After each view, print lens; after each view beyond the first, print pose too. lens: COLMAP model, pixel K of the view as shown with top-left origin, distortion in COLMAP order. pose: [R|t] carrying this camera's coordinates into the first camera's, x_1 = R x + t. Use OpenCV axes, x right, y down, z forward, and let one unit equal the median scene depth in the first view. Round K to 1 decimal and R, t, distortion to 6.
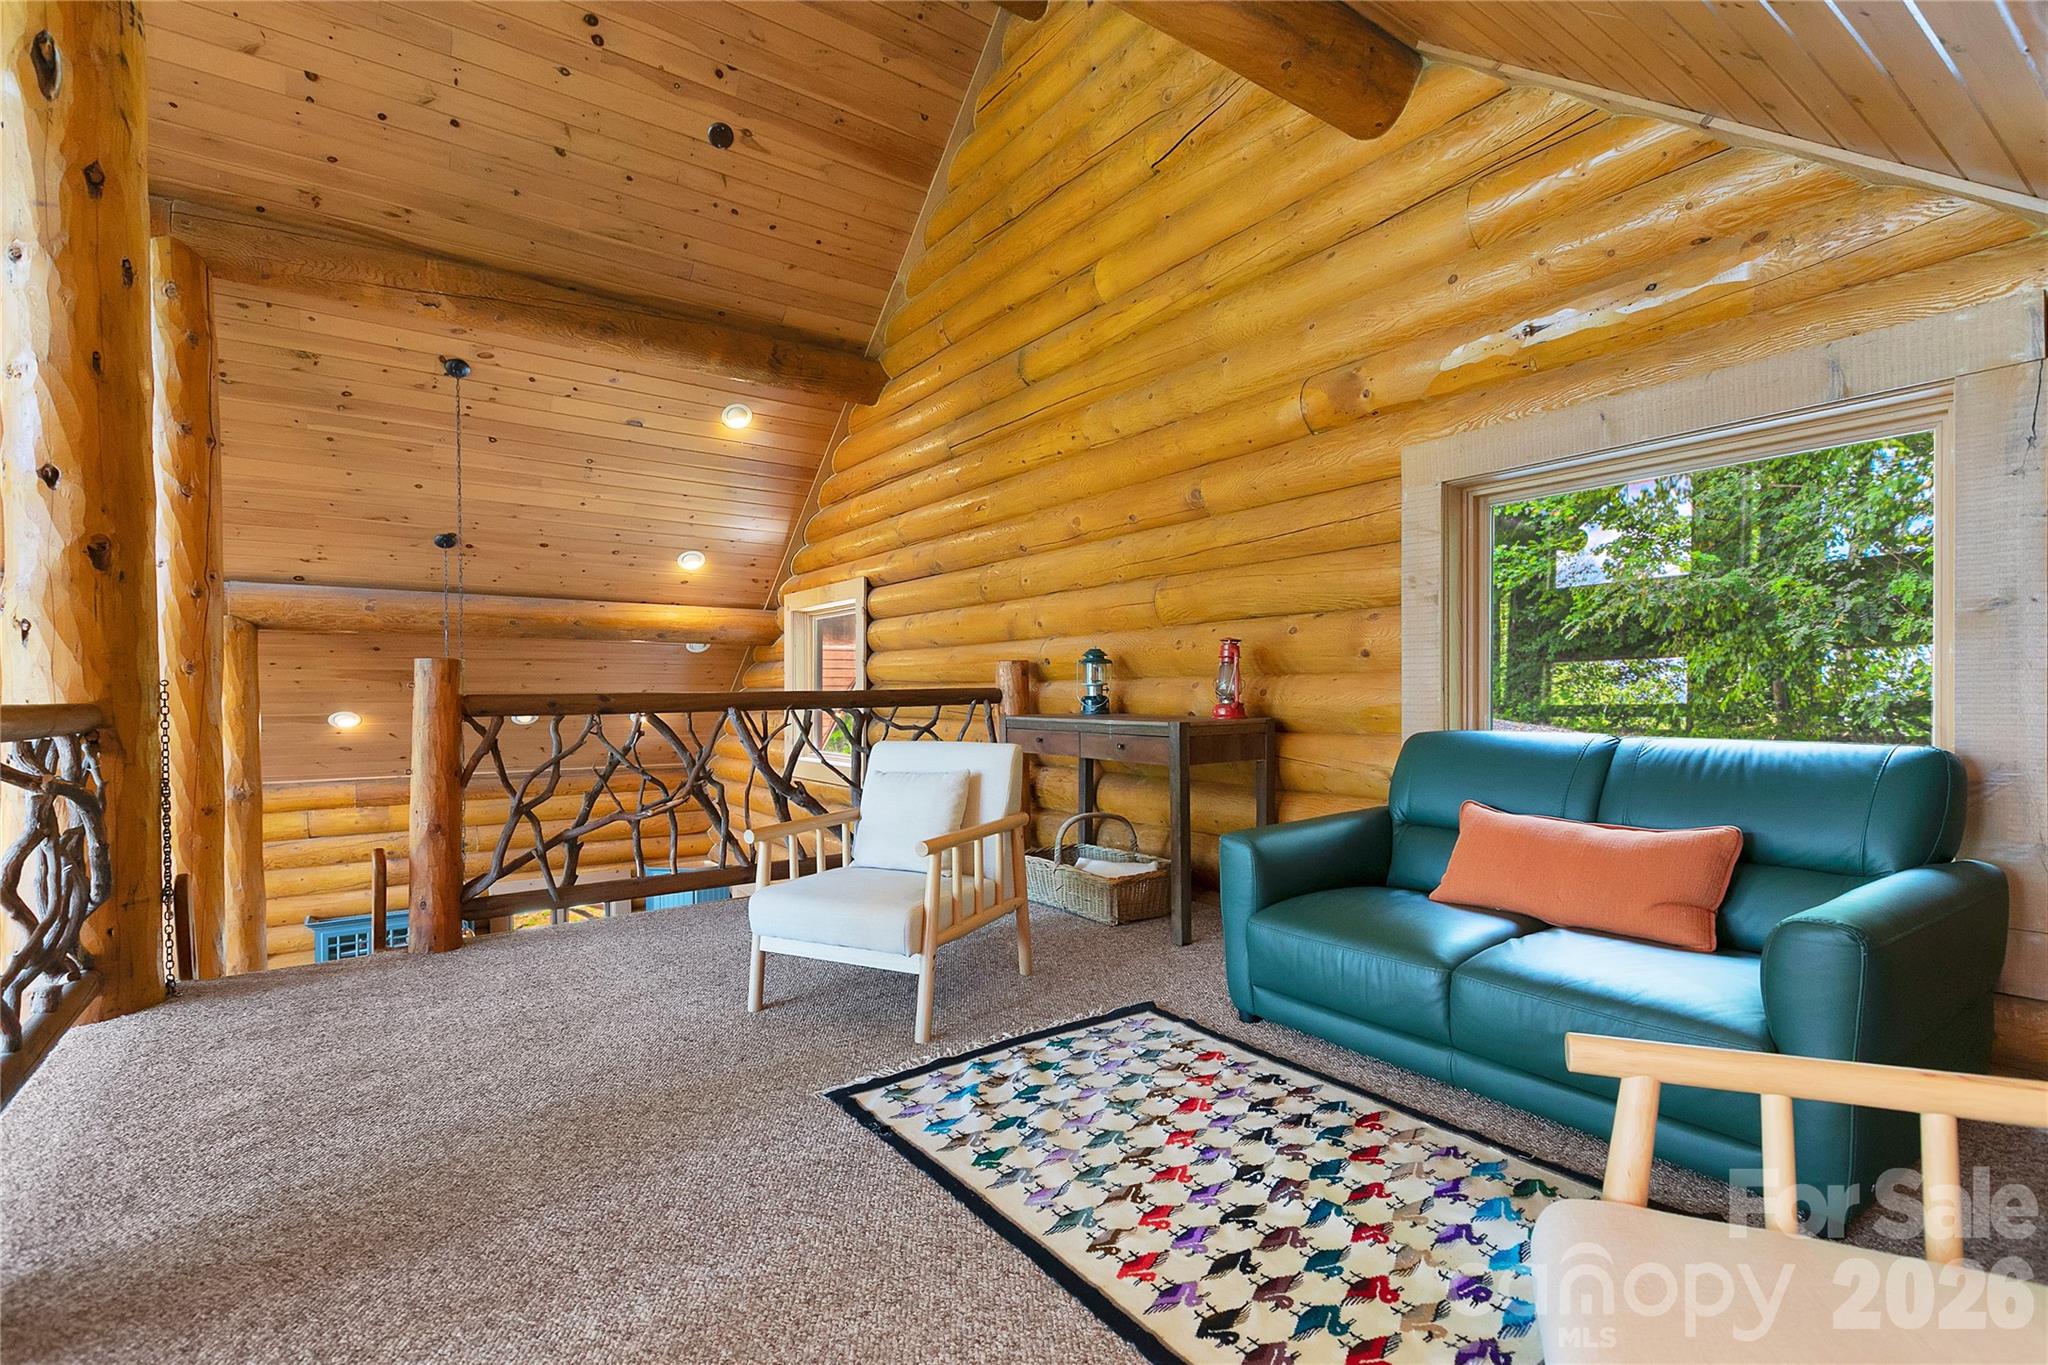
lens RADIAL K [[926.7, 0, 1014.9], [0, 926.7, 695.7], [0, 0, 1]] dist [-0.000146, 0.000061]
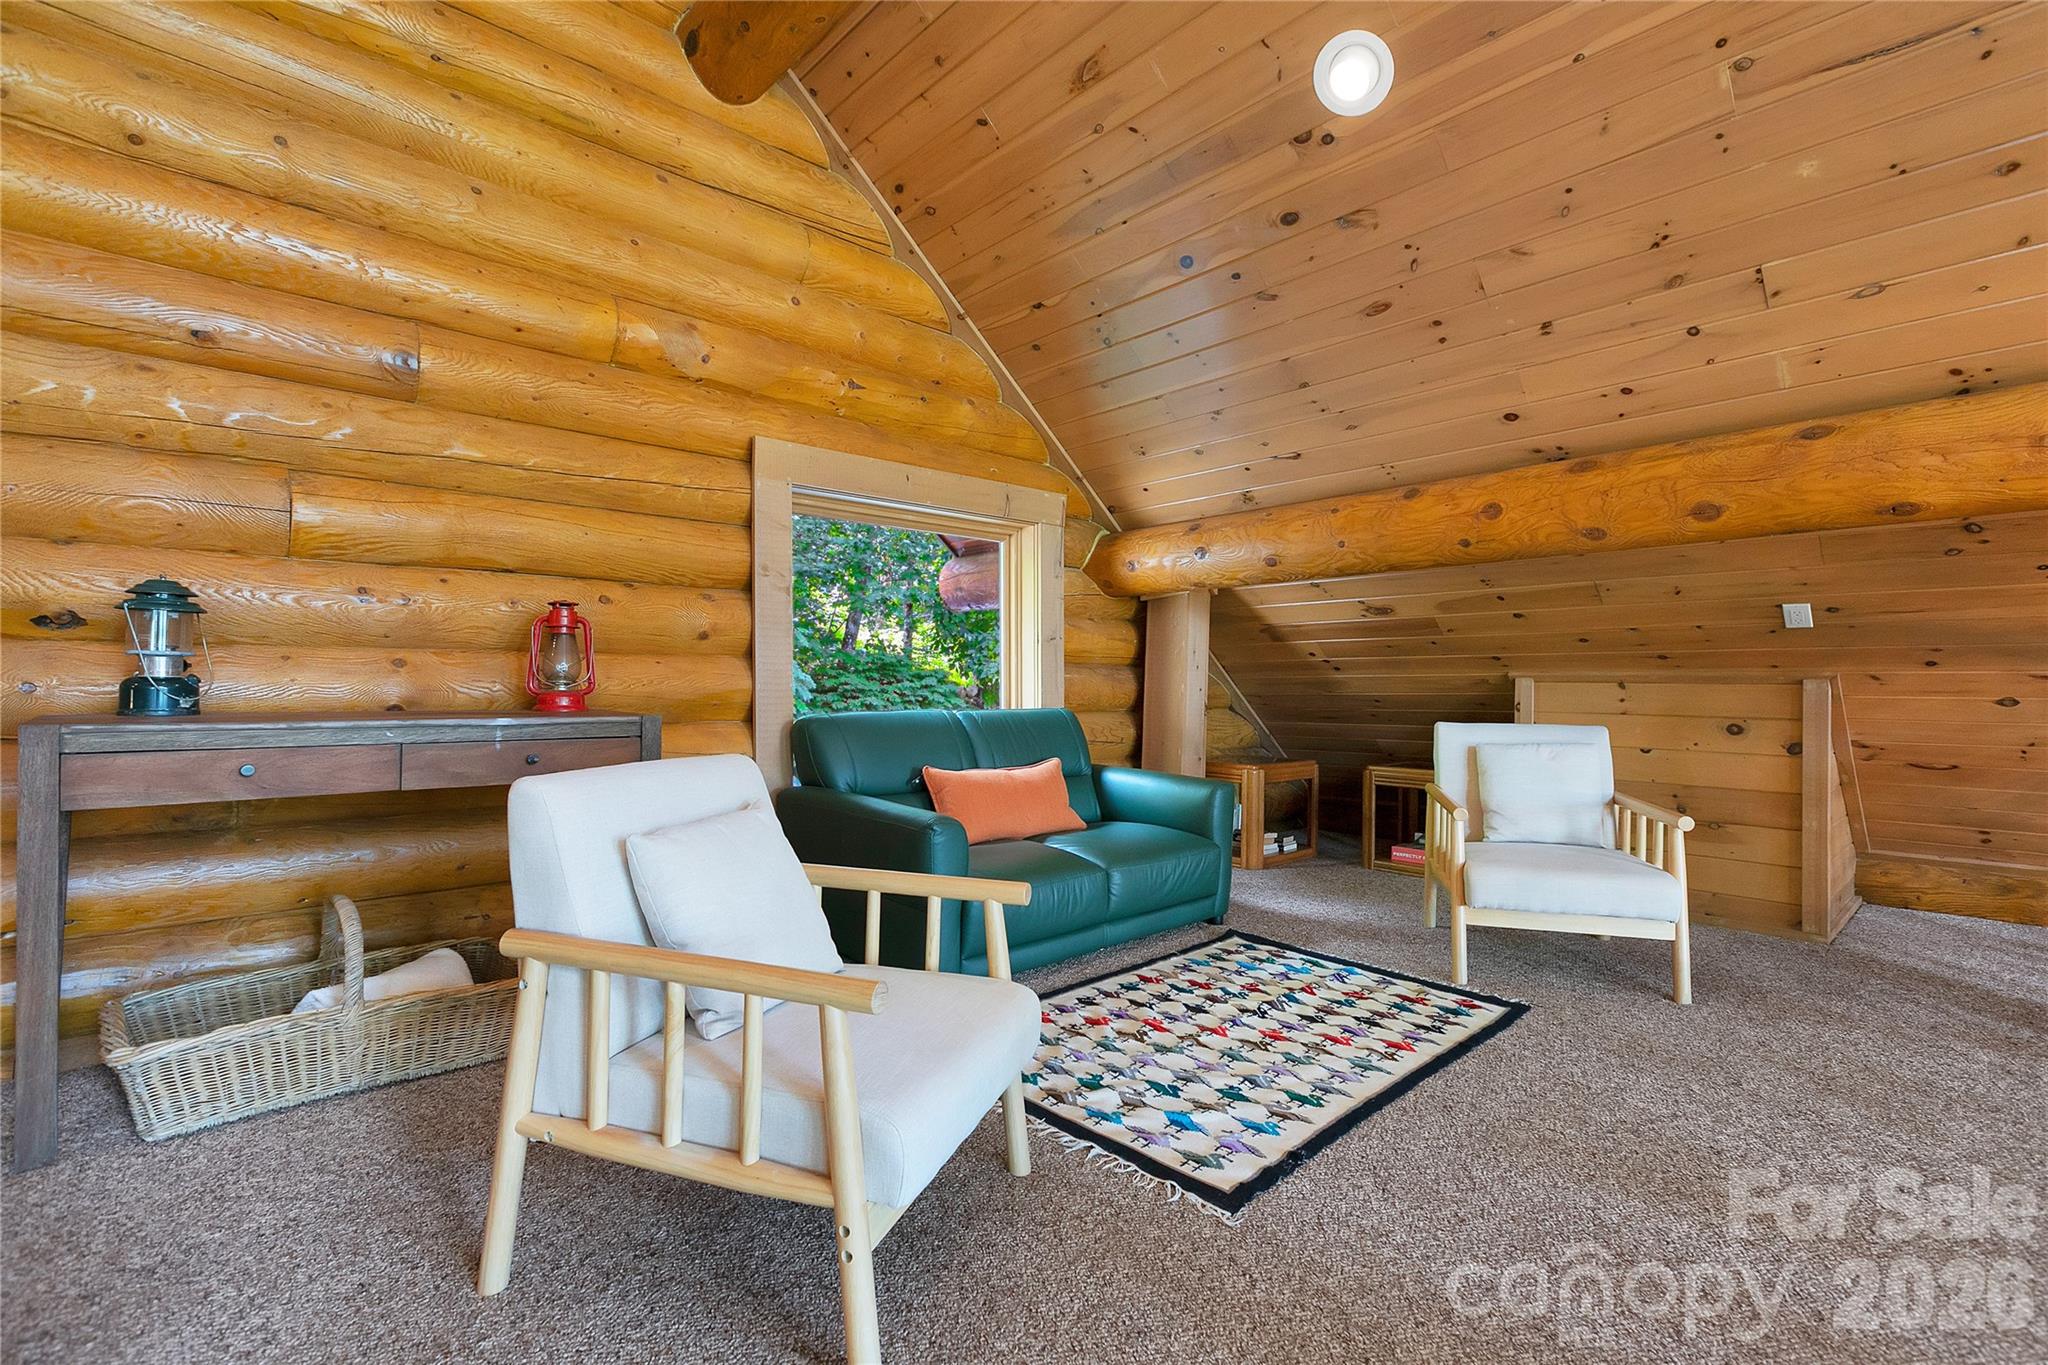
lens RADIAL K [[926.7, 0, 1017.1], [0, 926.7, 679.3], [0, 0, 1]] dist [-0.000146, 0.000061]
pose [[-0.126038, 0.012300, 0.991949, -1.002381], [-0.001201, 0.999921, -0.012551, 0.015867], [-0.992025, -0.002773, -0.126013, 1.376785]]
